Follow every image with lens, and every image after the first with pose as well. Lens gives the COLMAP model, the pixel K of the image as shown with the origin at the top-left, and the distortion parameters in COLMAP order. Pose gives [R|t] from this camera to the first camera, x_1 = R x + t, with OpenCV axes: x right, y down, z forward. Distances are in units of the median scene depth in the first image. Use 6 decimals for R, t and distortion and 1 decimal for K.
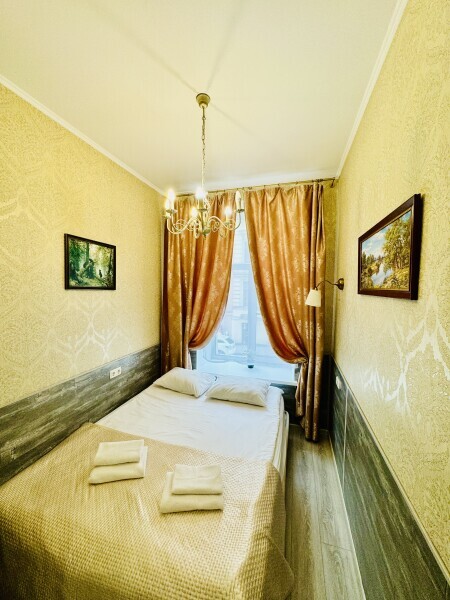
lens RADIAL K [[238.9, 0, 225.0], [0, 238.9, 300.0], [0, 0, 1]] dist [-0.000050, -0.000122]
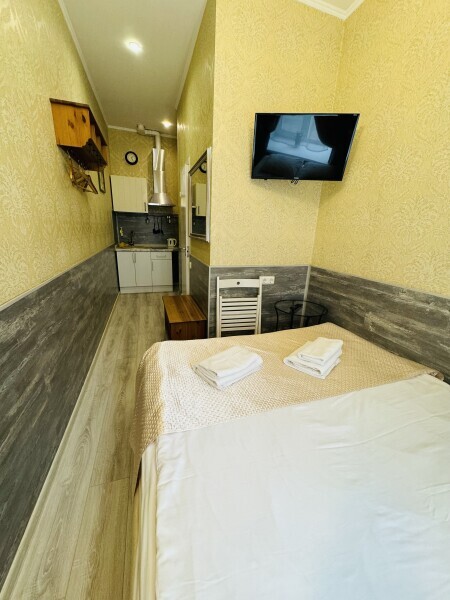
lens RADIAL K [[238.9, 0, 225.0], [0, 238.9, 300.0], [0, 0, 1]] dist [-0.000050, -0.000122]
pose [[-0.824126, 0.115389, -0.554529, 0.230794], [-0.080844, 0.945042, 0.316797, 0.142226], [0.560608, 0.305911, -0.769505, 0.987291]]
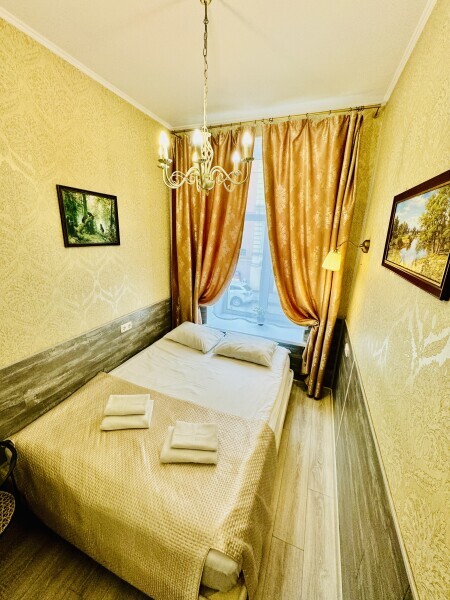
lens RADIAL K [[238.9, 0, 225.0], [0, 238.9, 300.0], [0, 0, 1]] dist [-0.000050, -0.000122]
pose [[0.996023, 0.043813, -0.077573, 0.045711], [-0.024777, 0.972593, 0.231192, -0.062980], [0.085577, -0.228351, 0.969811, 0.060504]]
